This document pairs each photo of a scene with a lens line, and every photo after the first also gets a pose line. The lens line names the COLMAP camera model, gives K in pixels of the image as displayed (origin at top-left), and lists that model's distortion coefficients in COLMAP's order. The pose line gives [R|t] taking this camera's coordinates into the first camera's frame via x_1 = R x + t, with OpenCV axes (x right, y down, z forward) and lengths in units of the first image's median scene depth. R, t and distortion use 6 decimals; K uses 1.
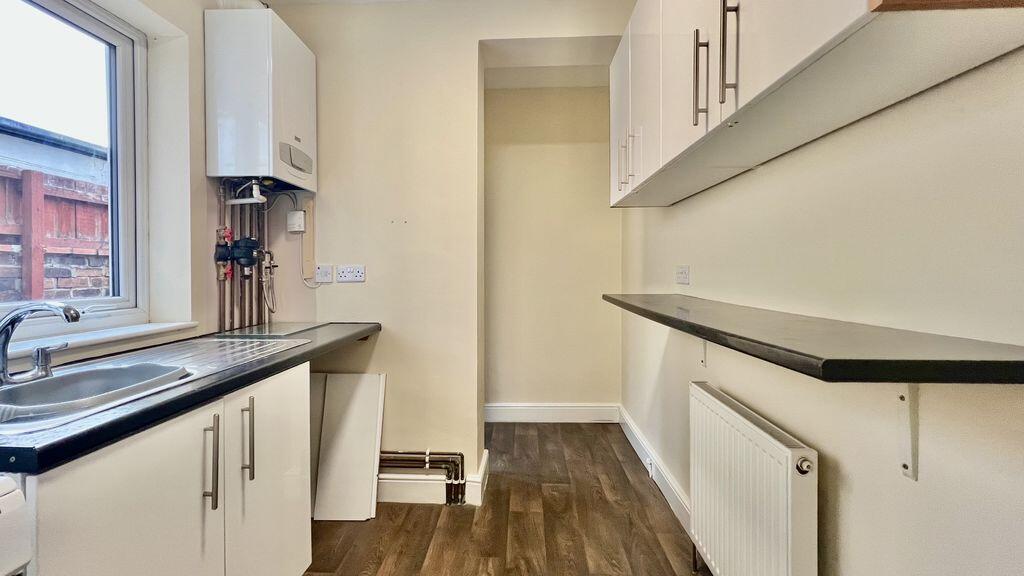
lens RADIAL K [[412.1, 0, 510.0], [0, 412.1, 275.3], [0, 0, 1]] dist [-0.001468, -0.000153]
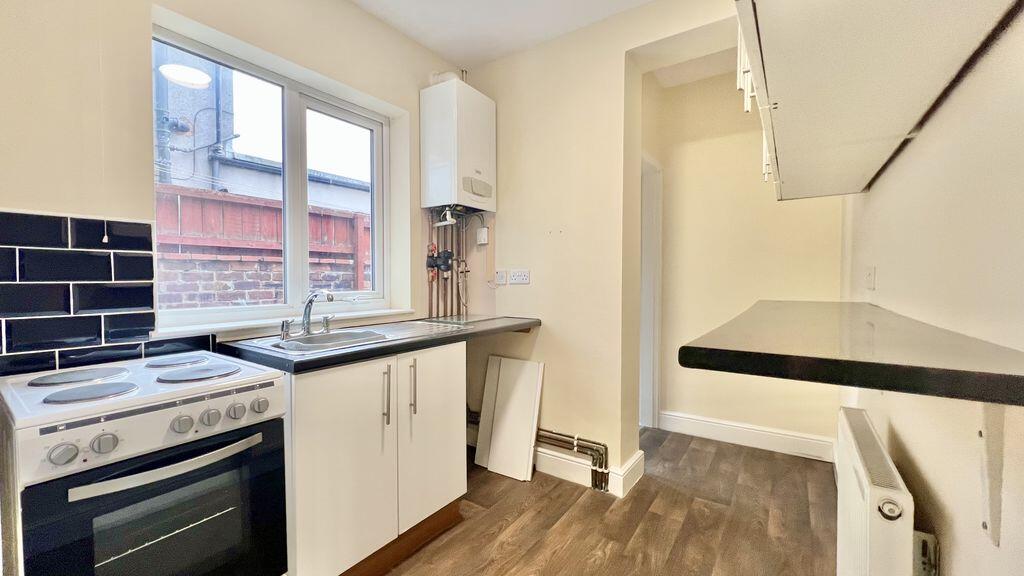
lens RADIAL K [[412.3, 0, 512.0], [0, 412.3, 288.0], [0, 0, 1]] dist [-0.000550, -0.000117]
pose [[0.847041, 0.014011, -0.531343, 0.245415], [-0.007418, 0.999867, 0.014541, 0.010987], [0.531476, -0.008376, 0.847032, -0.035203]]
